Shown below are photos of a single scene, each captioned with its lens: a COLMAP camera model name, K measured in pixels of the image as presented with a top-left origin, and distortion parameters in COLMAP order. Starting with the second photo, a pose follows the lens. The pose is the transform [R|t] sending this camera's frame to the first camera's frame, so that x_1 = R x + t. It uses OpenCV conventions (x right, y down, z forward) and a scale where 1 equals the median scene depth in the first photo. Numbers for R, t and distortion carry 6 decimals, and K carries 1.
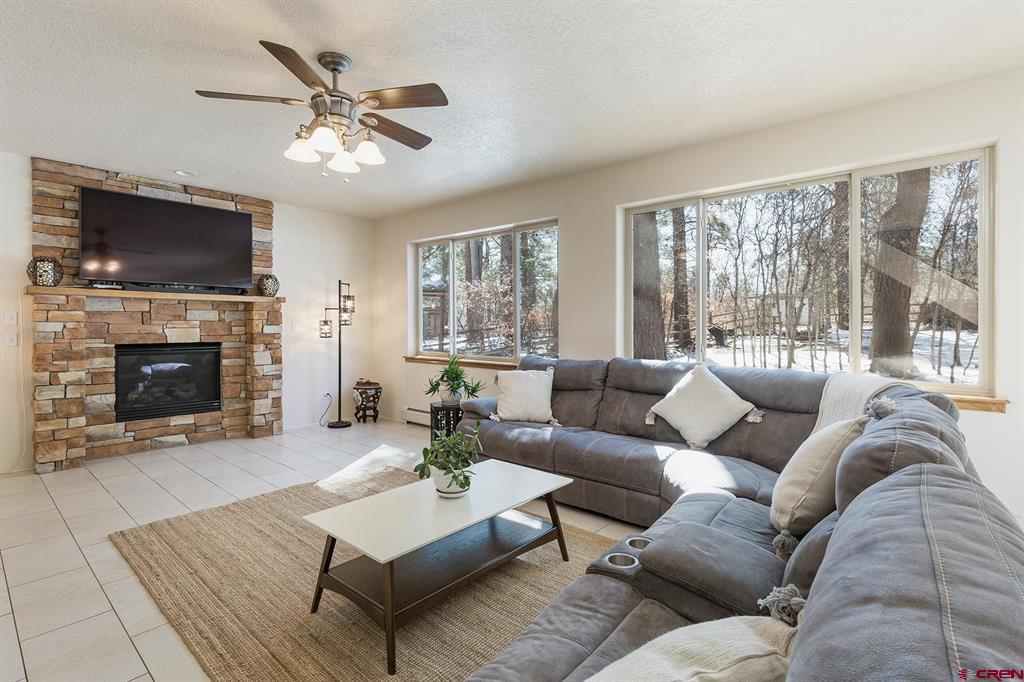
lens RADIAL K [[481.2, 0, 509.8], [0, 481.2, 326.8], [0, 0, 1]] dist [-0.001853, -0.000104]
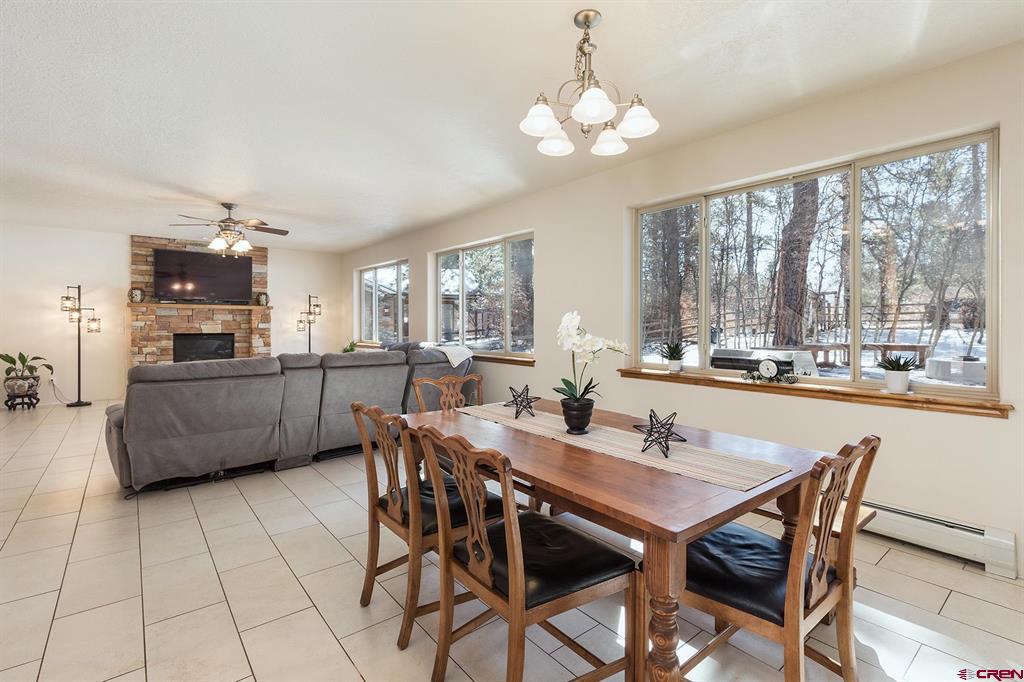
lens RADIAL K [[472.5, 0, 527.9], [0, 472.5, 323.9], [0, 0, 1]] dist [-0.002353, -0.000040]
pose [[0.988954, 0.001232, -0.148218, 0.717681], [-0.001936, 0.999988, -0.004610, 0.005464], [0.148210, 0.004846, 0.988944, -0.528392]]
